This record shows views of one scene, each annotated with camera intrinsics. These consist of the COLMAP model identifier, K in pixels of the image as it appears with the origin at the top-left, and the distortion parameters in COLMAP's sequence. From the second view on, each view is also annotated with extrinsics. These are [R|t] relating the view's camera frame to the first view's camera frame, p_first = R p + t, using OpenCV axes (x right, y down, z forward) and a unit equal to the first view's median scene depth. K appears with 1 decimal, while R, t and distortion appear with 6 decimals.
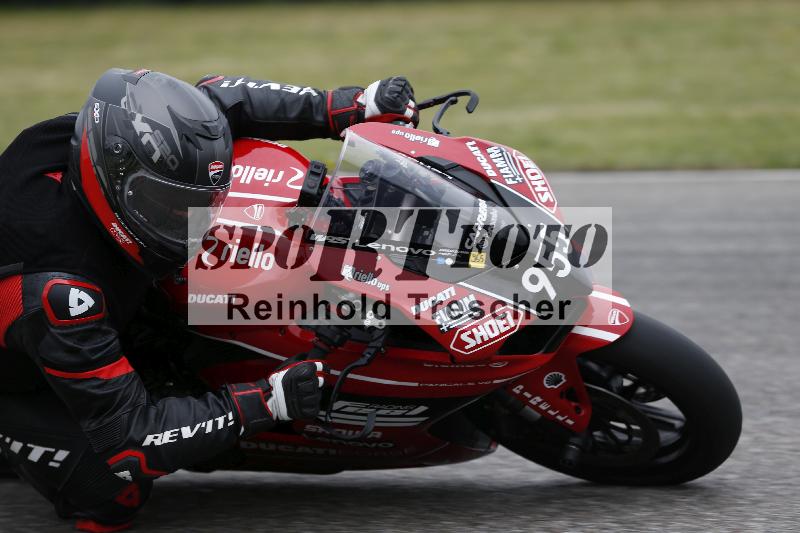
lens RADIAL K [[4012.4, 0, 398.4], [0, 4012.4, 207.4], [0, 0, 1]] dist [1.621950, 0.000000]
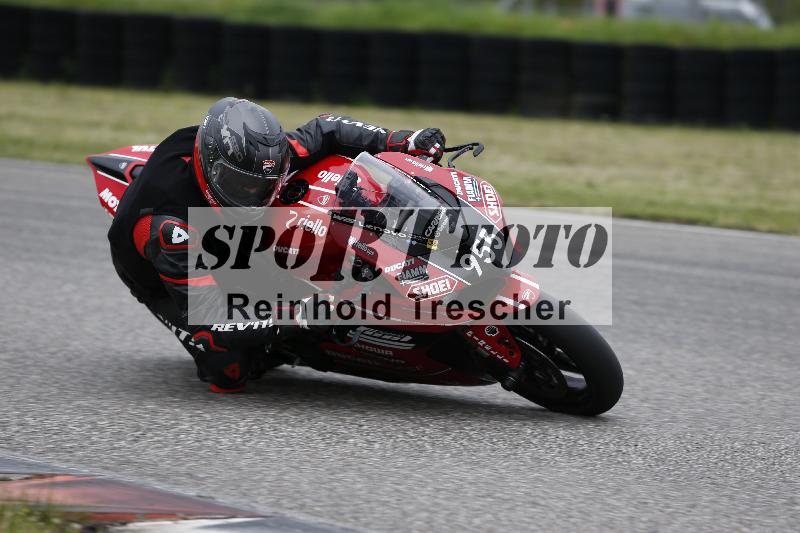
lens RADIAL K [[4012.4, 0, 450.0], [0, 4012.4, 163.6], [0, 0, 1]] dist [1.621950, 0.000000]
pose [[0.948307, 0.121728, -0.293081, 0.476314], [-0.134005, 0.990734, -0.022101, 0.015389], [0.287675, 0.060233, 0.955832, -0.502171]]
